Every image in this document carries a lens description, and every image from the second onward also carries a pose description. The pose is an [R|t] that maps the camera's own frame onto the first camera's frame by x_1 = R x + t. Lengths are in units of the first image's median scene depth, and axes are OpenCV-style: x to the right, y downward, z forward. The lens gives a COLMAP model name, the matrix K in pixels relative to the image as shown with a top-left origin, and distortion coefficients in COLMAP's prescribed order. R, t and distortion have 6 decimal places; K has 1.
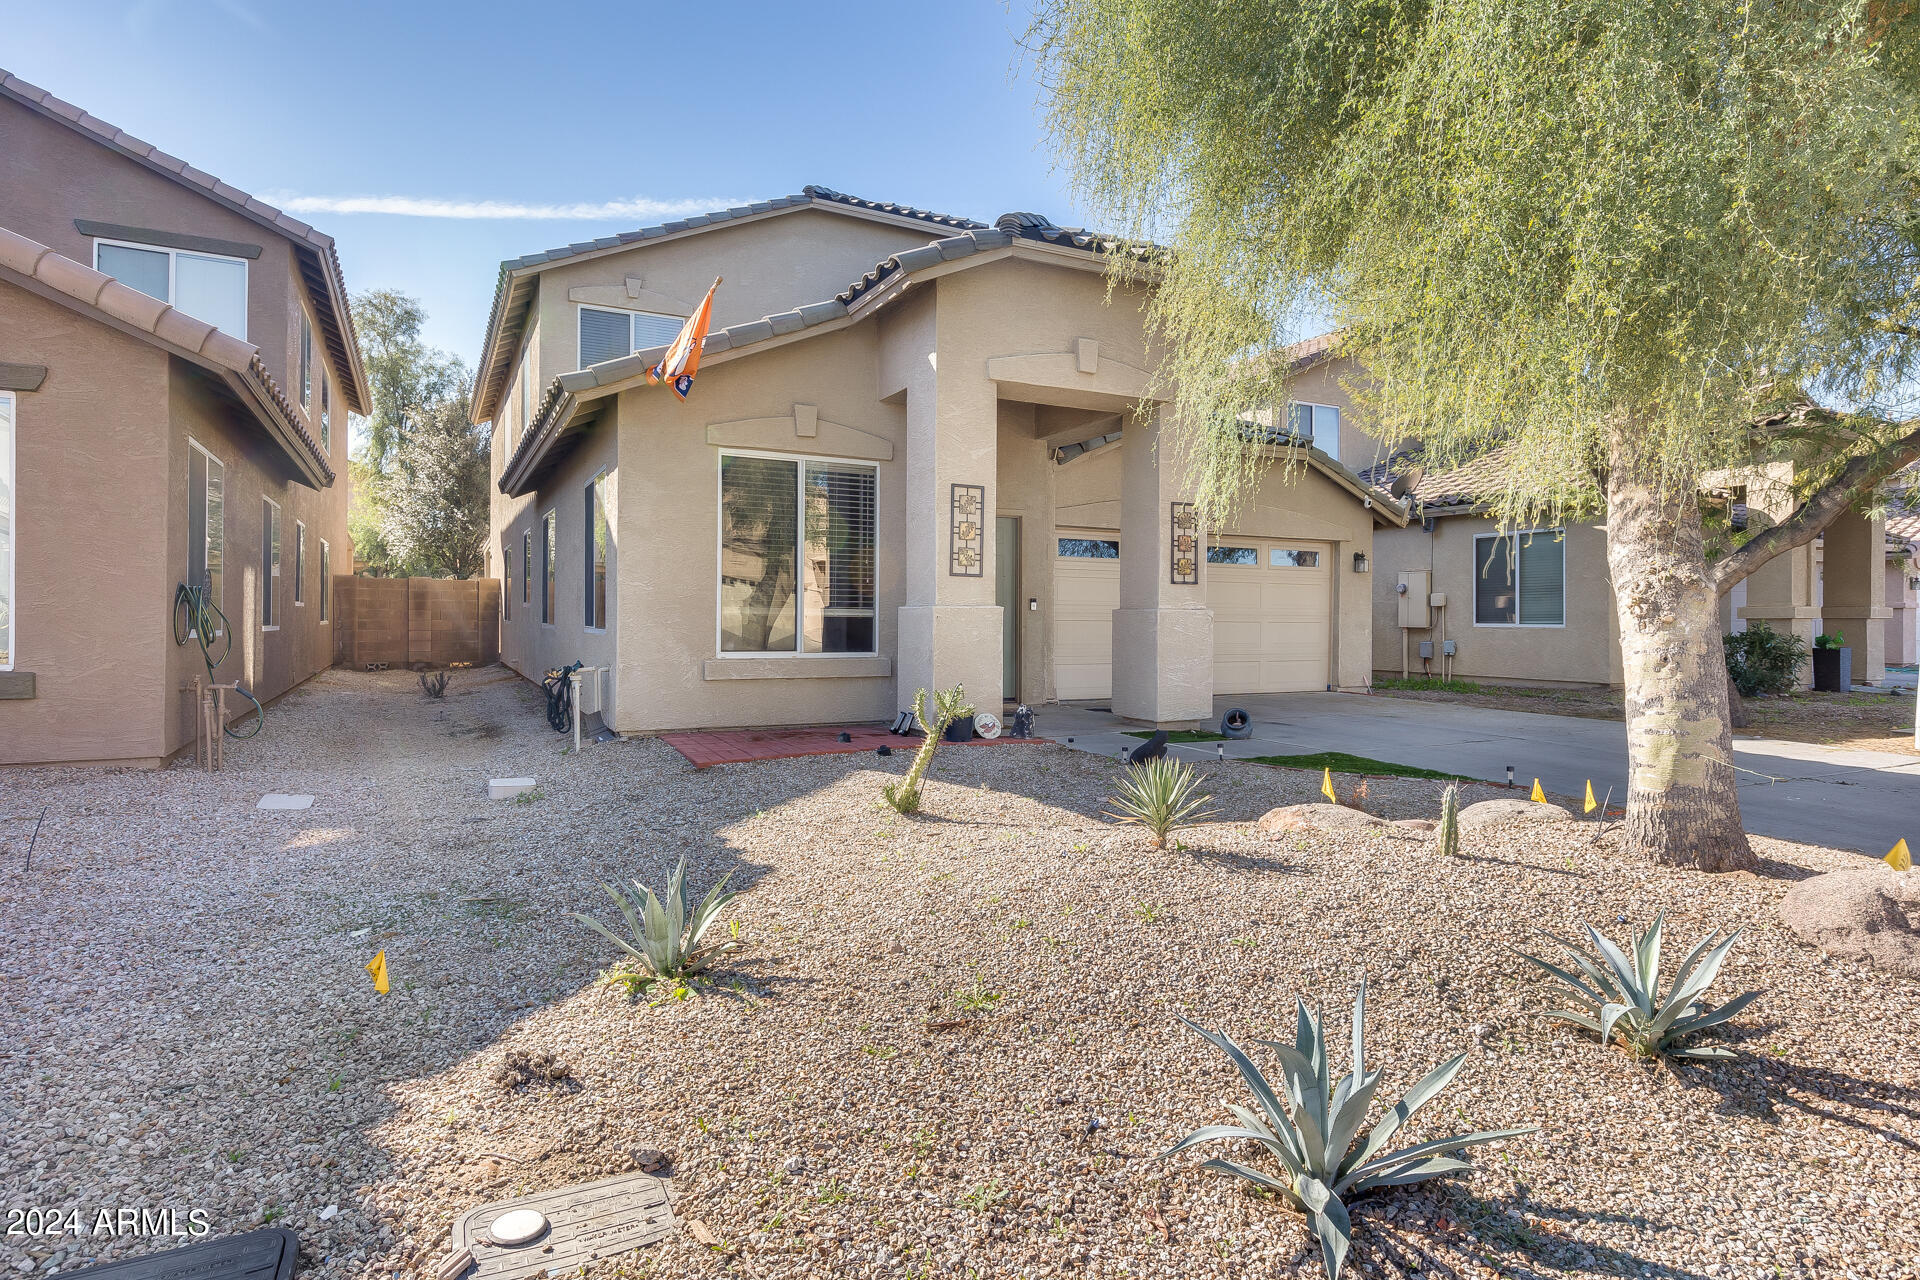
lens RADIAL K [[1013.9, 0, 954.2], [0, 1013.9, 626.1], [0, 0, 1]] dist [0.003652, 0.000456]
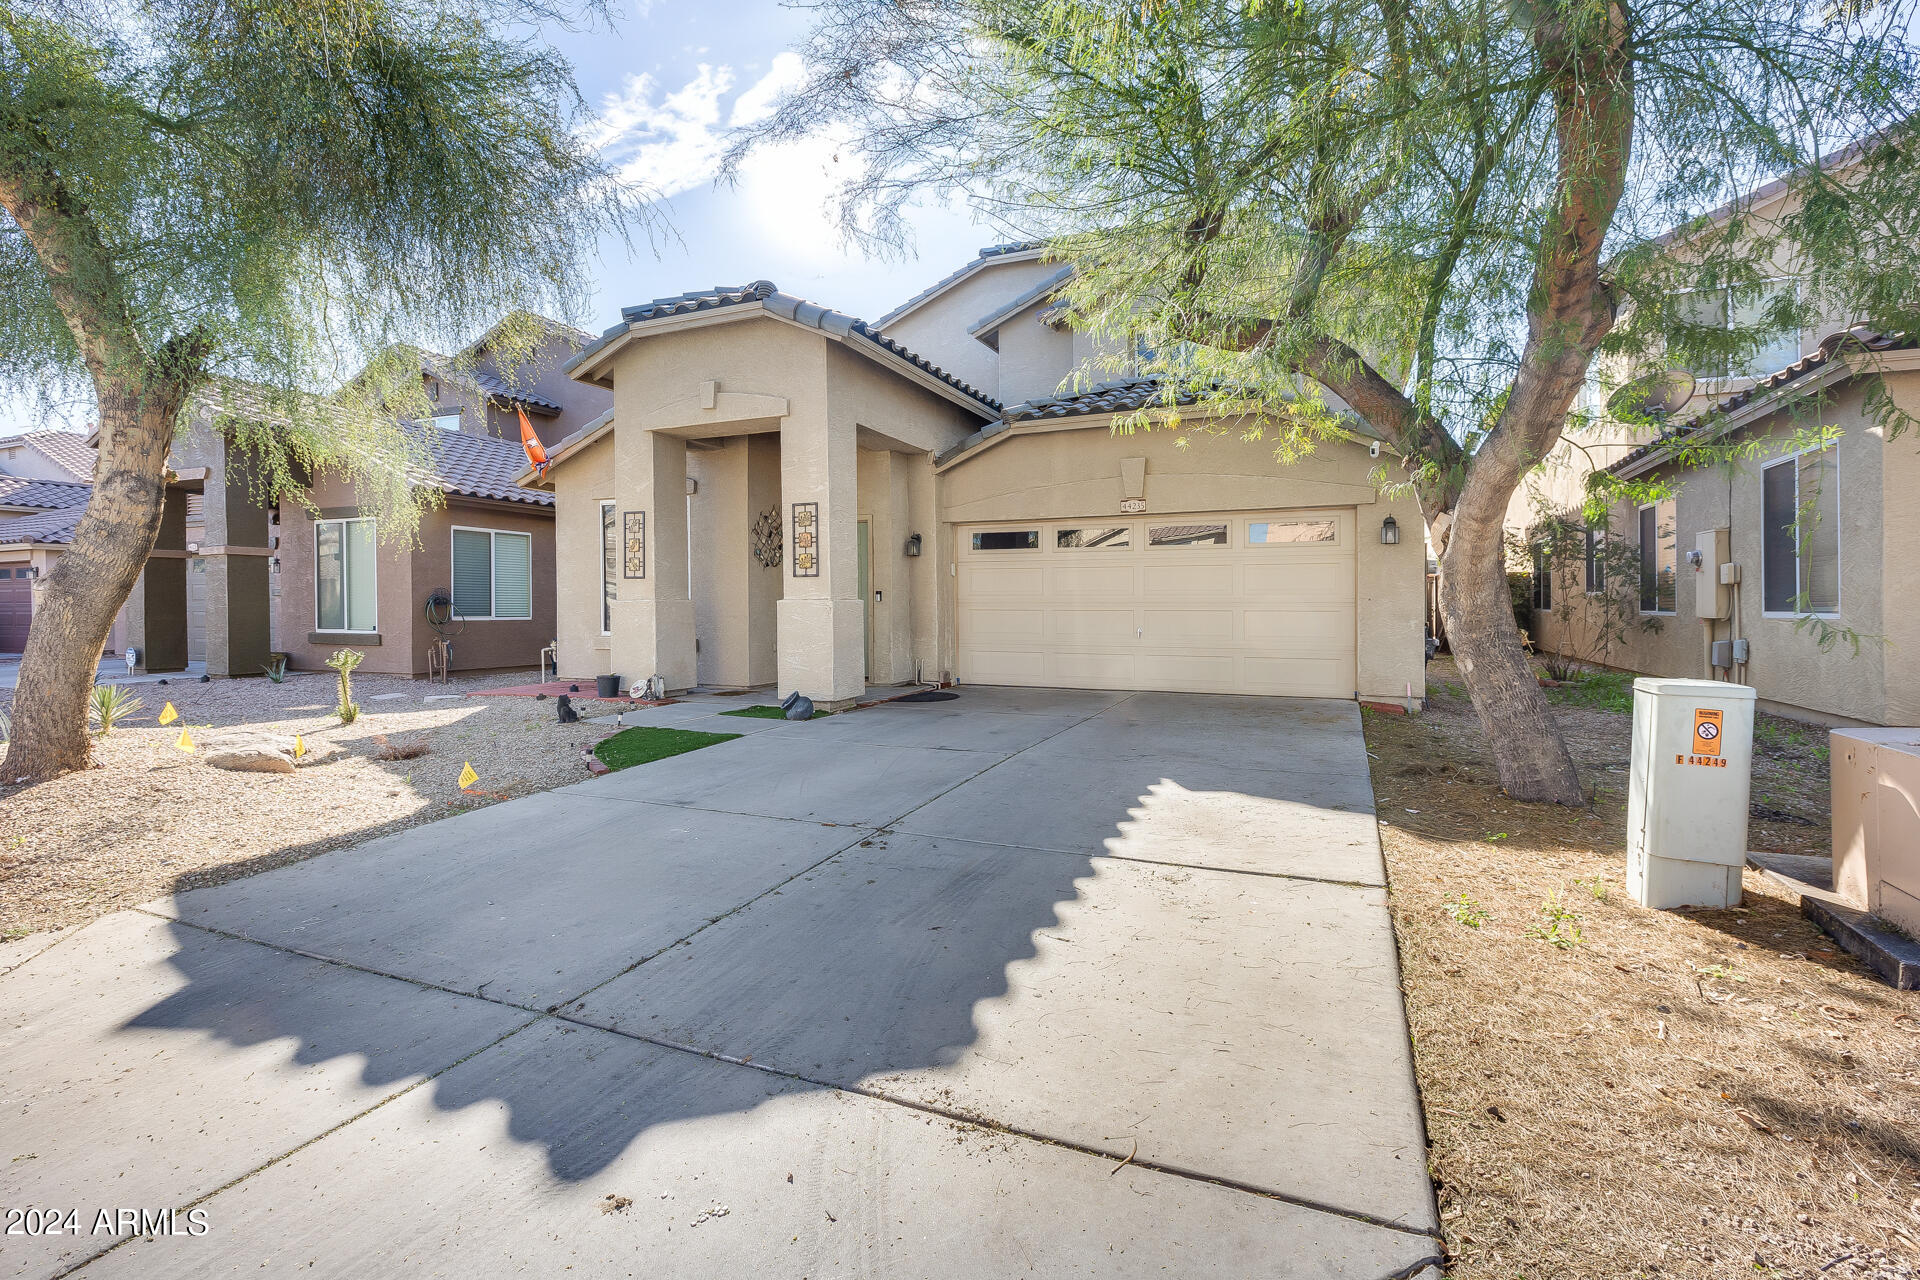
lens RADIAL K [[880.9, 0, 963.3], [0, 880.9, 619.0], [0, 0, 1]] dist [-0.000063, -0.000549]
pose [[0.630657, 0.004238, -0.776050, 0.876668], [-0.001191, 0.999989, 0.004493, -0.000249], [0.776060, -0.001909, 0.630656, 0.430155]]
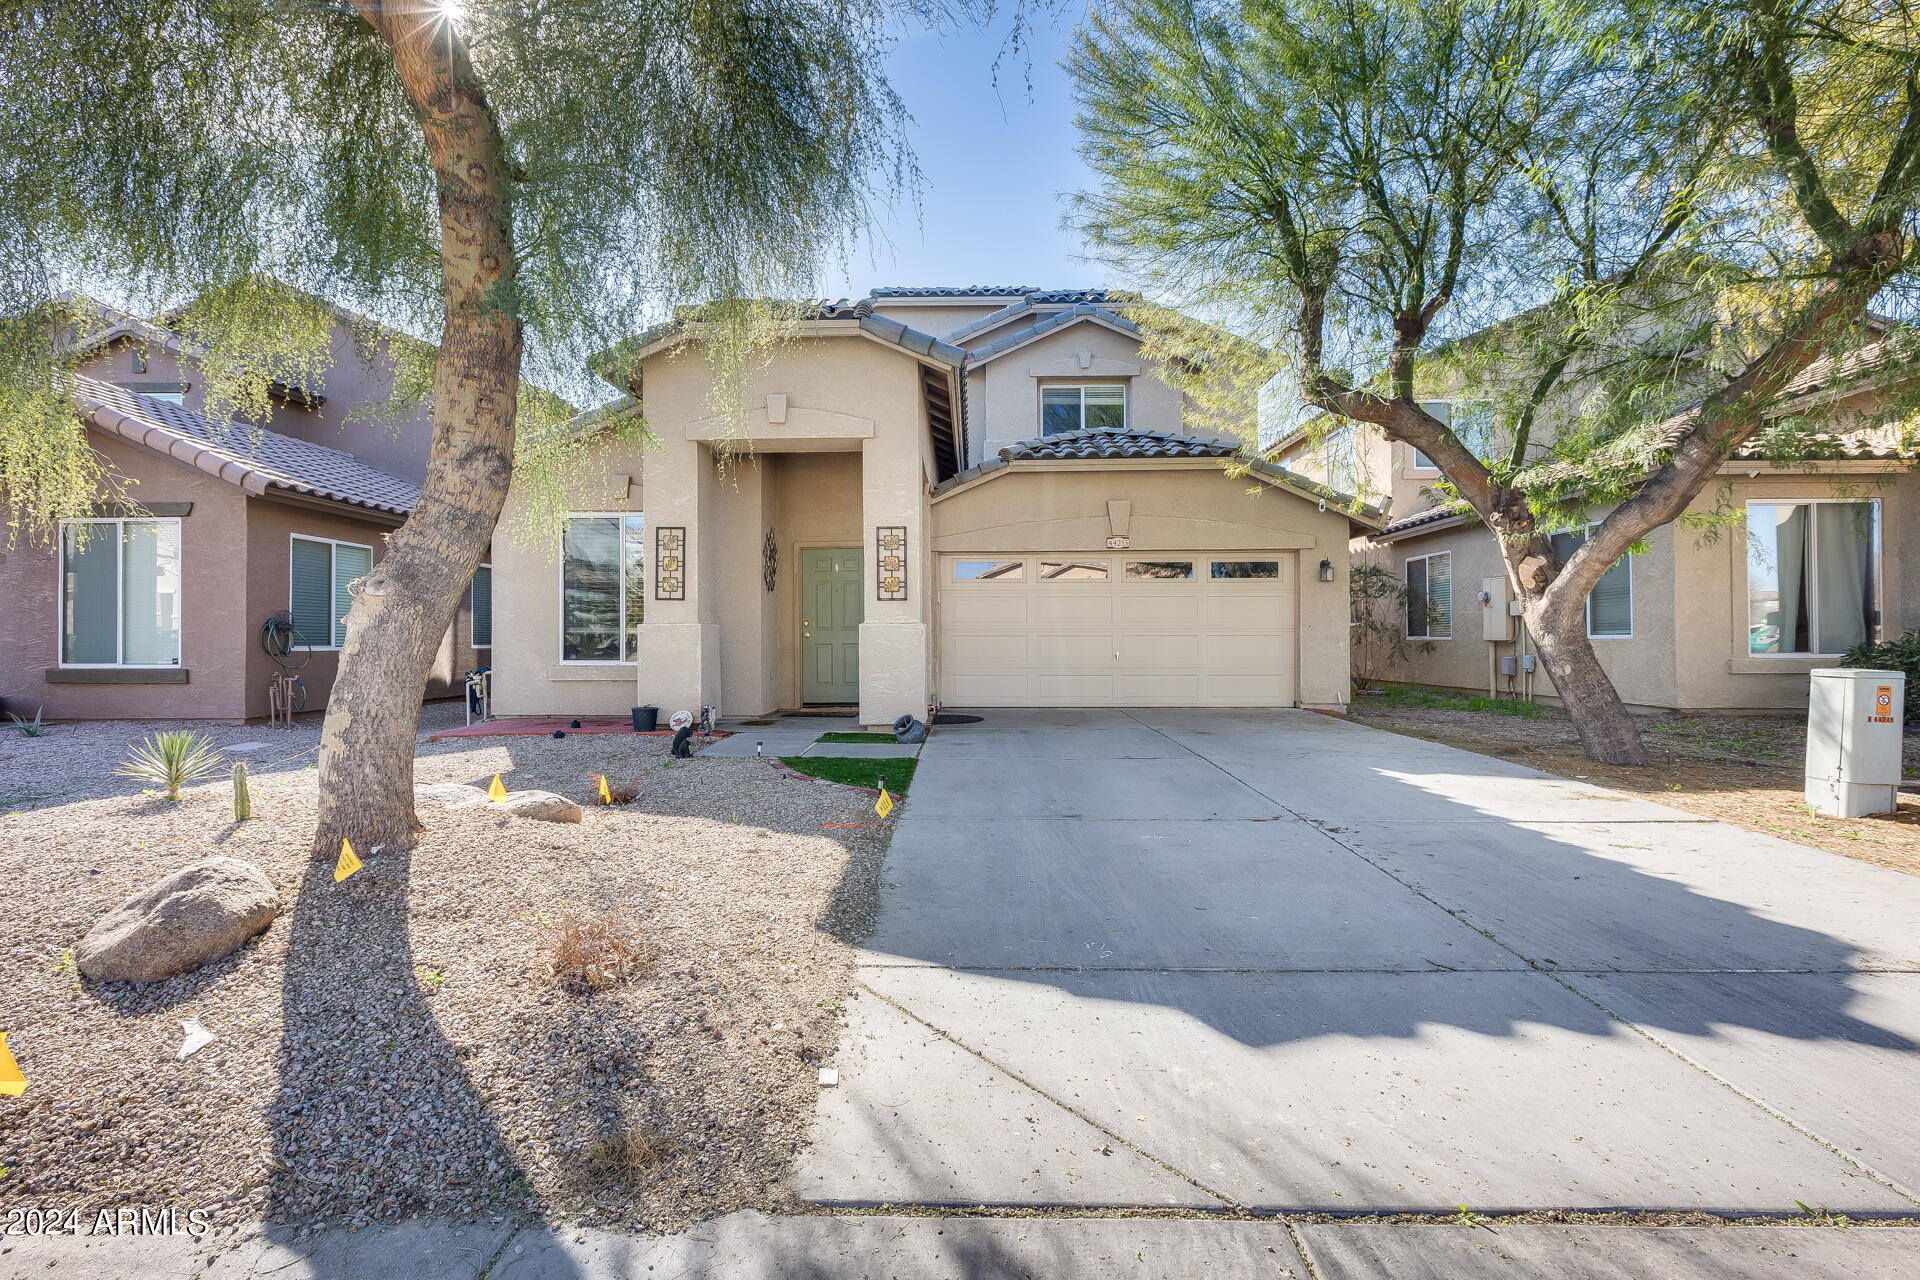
lens RADIAL K [[853.9, 0, 953.6], [0, 853.9, 634.3], [0, 0, 1]] dist [0.001852, -0.000992]
pose [[0.874677, -0.012108, -0.484556, 0.596654], [0.004929, 0.999858, -0.016087, 0.008411], [0.484682, 0.011682, 0.874612, 0.180995]]
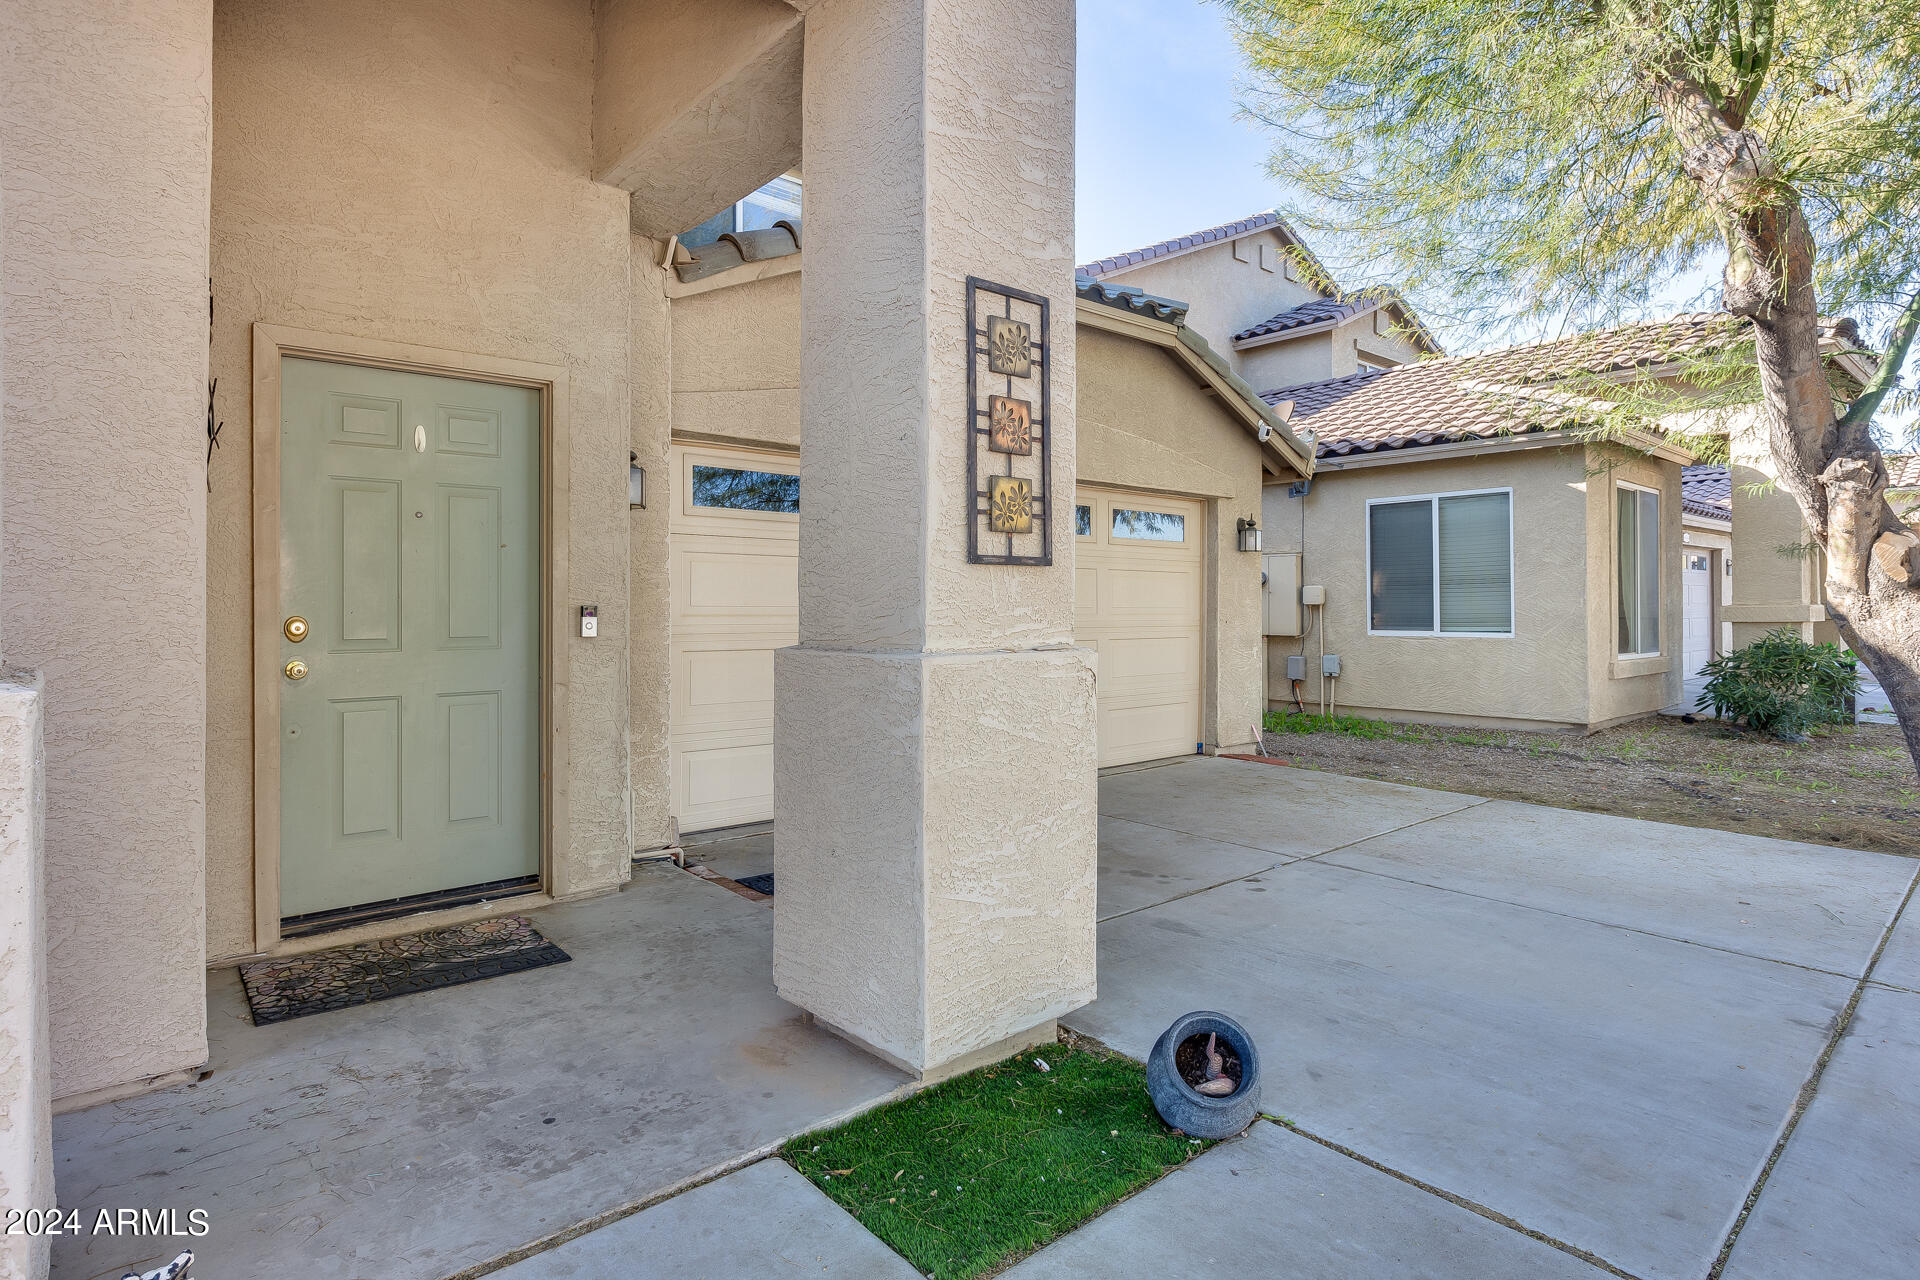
lens RADIAL K [[1005.0, 0, 952.8], [0, 1005.0, 606.1], [0, 0, 1]] dist [0.003600, 0.000002]
pose [[0.970631, -0.006166, 0.240496, 0.114447], [0.008351, 0.999933, -0.008066, -0.022232], [-0.240430, 0.009838, 0.970617, 0.586576]]
